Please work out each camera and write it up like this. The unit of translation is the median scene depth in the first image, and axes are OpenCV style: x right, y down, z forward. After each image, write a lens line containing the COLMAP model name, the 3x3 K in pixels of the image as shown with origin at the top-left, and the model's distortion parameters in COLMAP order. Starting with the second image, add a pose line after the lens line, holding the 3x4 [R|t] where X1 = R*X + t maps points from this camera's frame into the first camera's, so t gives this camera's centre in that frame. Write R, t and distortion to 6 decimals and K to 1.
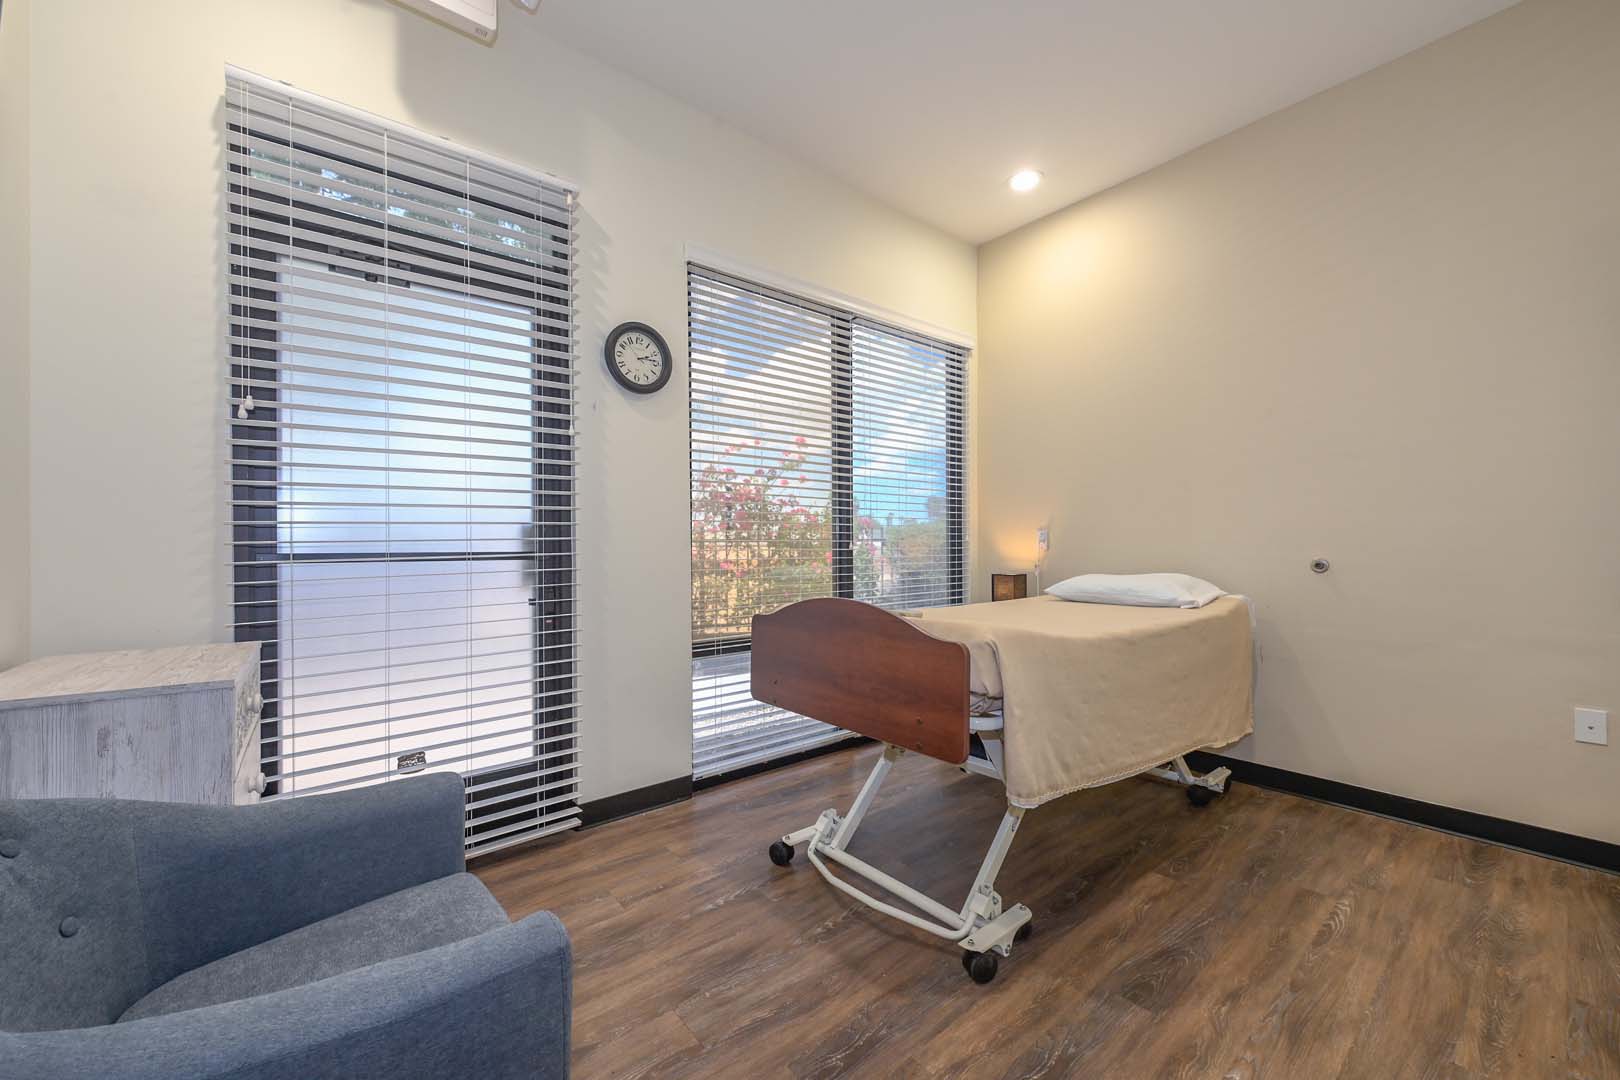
lens RADIAL K [[627.1, 0, 813.8], [0, 627.1, 540.2], [0, 0, 1]] dist [0.002493, 0.000126]
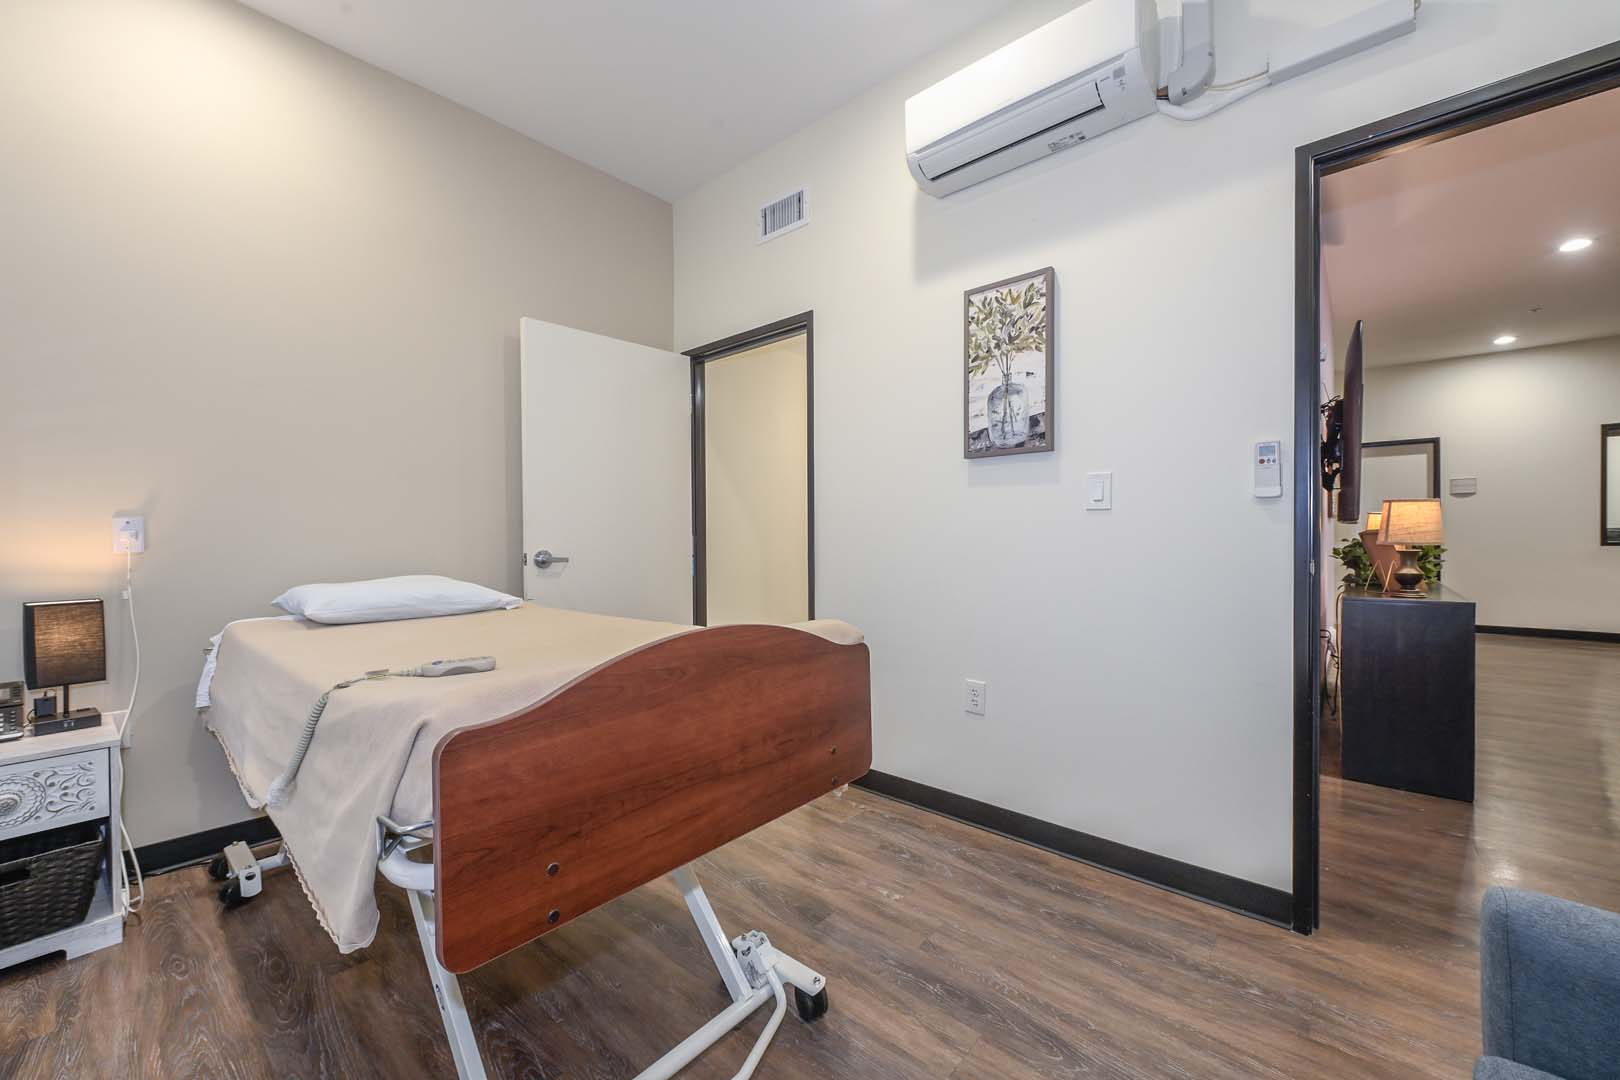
lens RADIAL K [[627.1, 0, 812.0], [0, 627.1, 542.6], [0, 0, 1]] dist [0.002493, 0.000126]
pose [[-0.156582, -0.002363, 0.987662, -0.569224], [-0.002185, 0.999996, 0.002046, 0.012237], [-0.987663, -0.001838, -0.156587, 1.031512]]
